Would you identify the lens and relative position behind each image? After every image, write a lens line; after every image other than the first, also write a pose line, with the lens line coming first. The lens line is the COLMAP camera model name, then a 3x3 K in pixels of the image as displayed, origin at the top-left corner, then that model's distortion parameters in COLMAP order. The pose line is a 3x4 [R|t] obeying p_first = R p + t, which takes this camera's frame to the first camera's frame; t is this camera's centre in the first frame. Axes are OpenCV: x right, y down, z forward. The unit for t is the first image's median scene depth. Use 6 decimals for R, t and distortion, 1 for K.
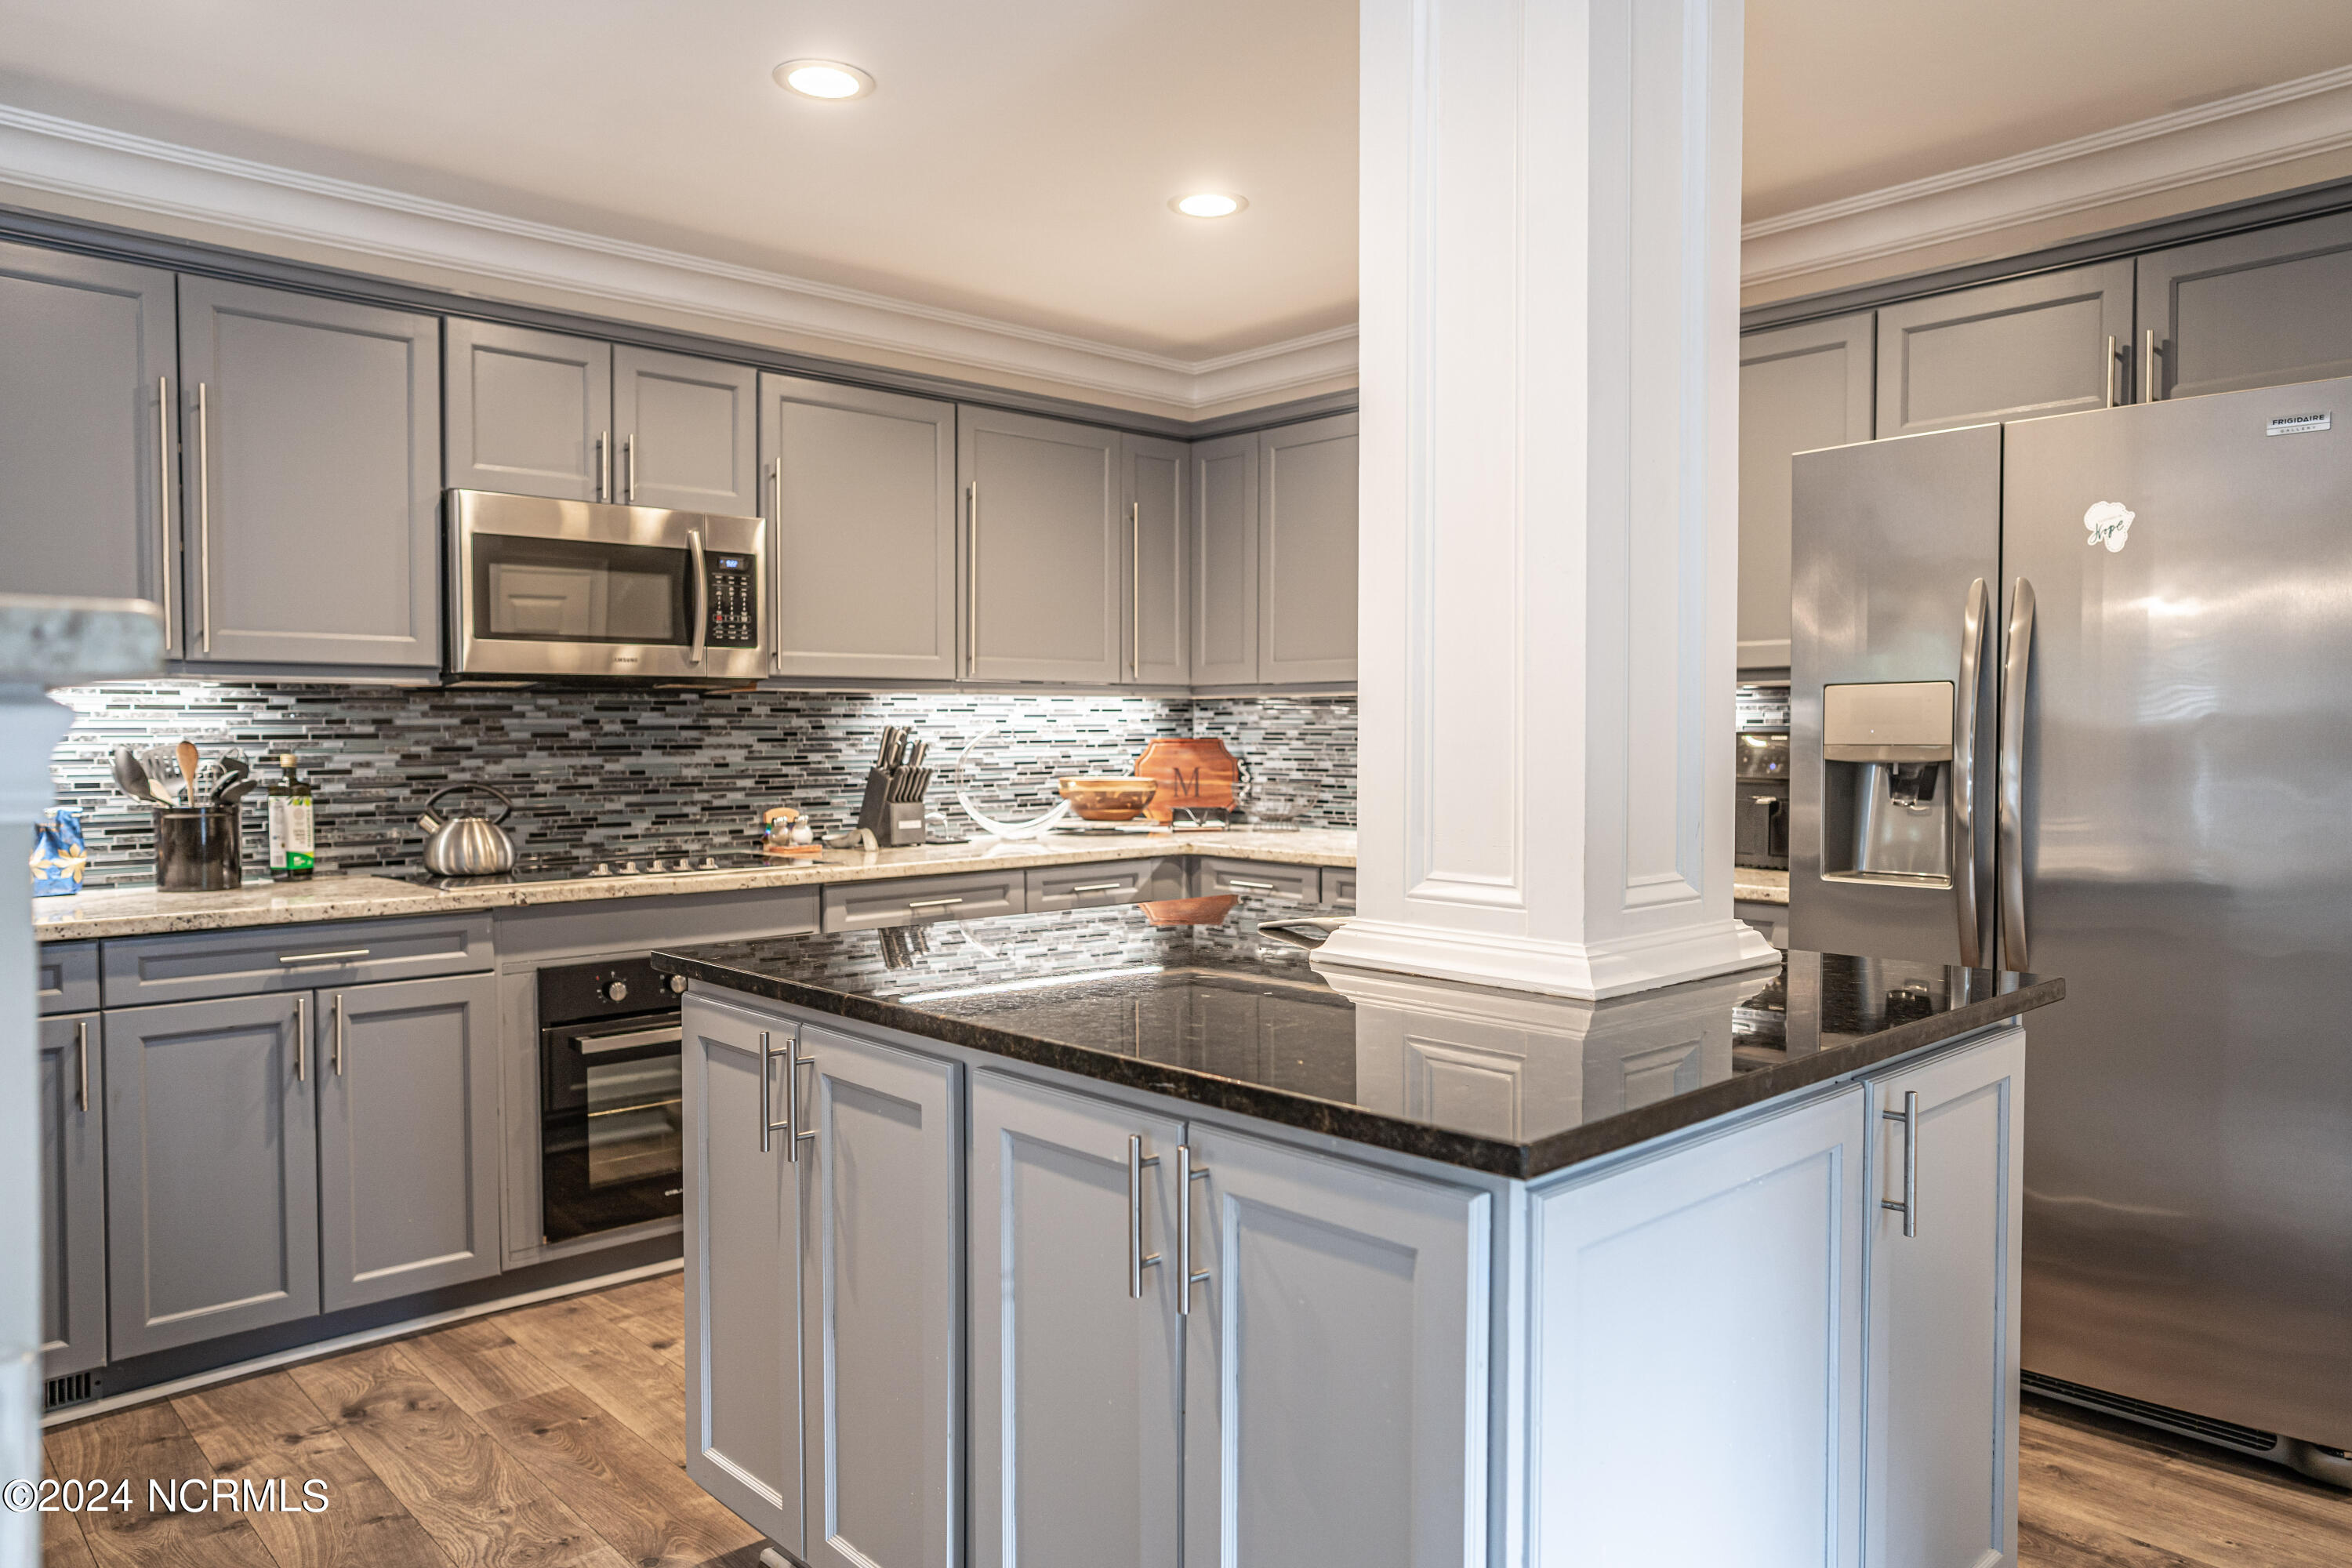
lens RADIAL K [[1612.1, 0, 1177.0], [0, 1612.1, 754.1], [0, 0, 1]] dist [-0.003576, -0.000663]
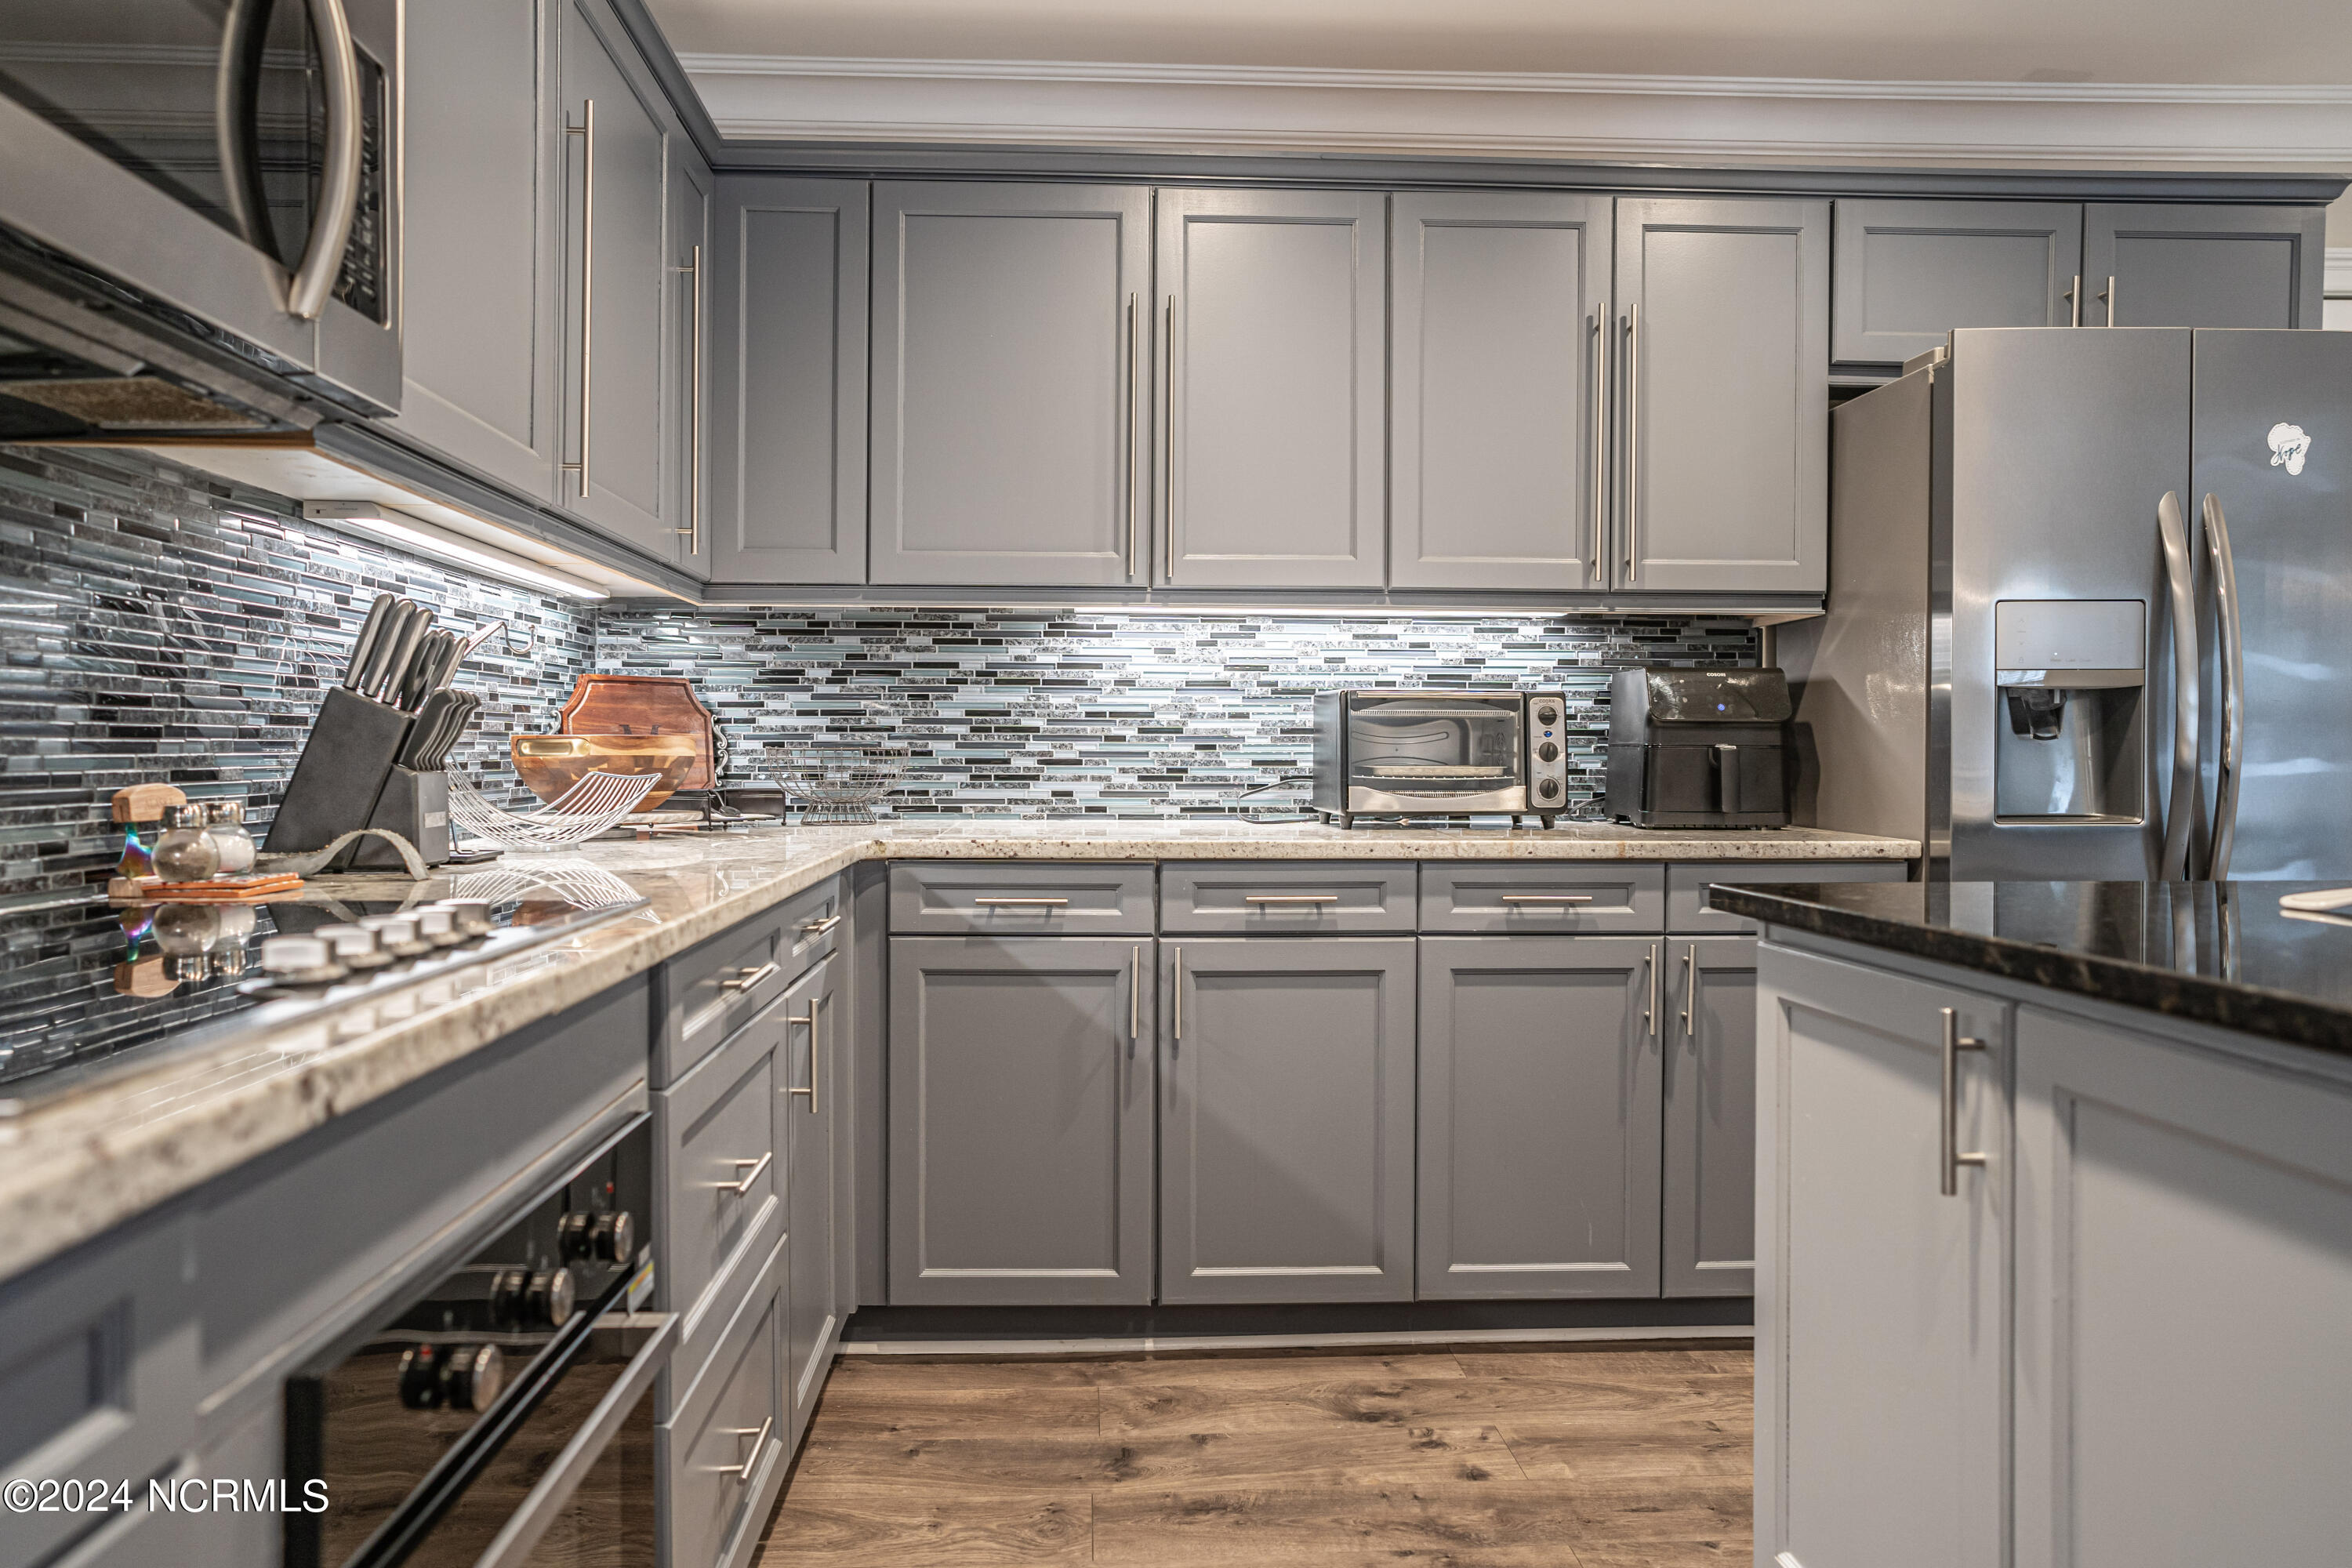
lens RADIAL K [[1612.1, 0, 1177.0], [0, 1612.1, 754.1], [0, 0, 1]] dist [-0.003576, -0.000663]
pose [[0.630441, 0.004313, 0.776225, -0.380887], [0.008971, 0.999877, -0.012842, 0.032958], [-0.776185, 0.015060, 0.630325, 0.551656]]
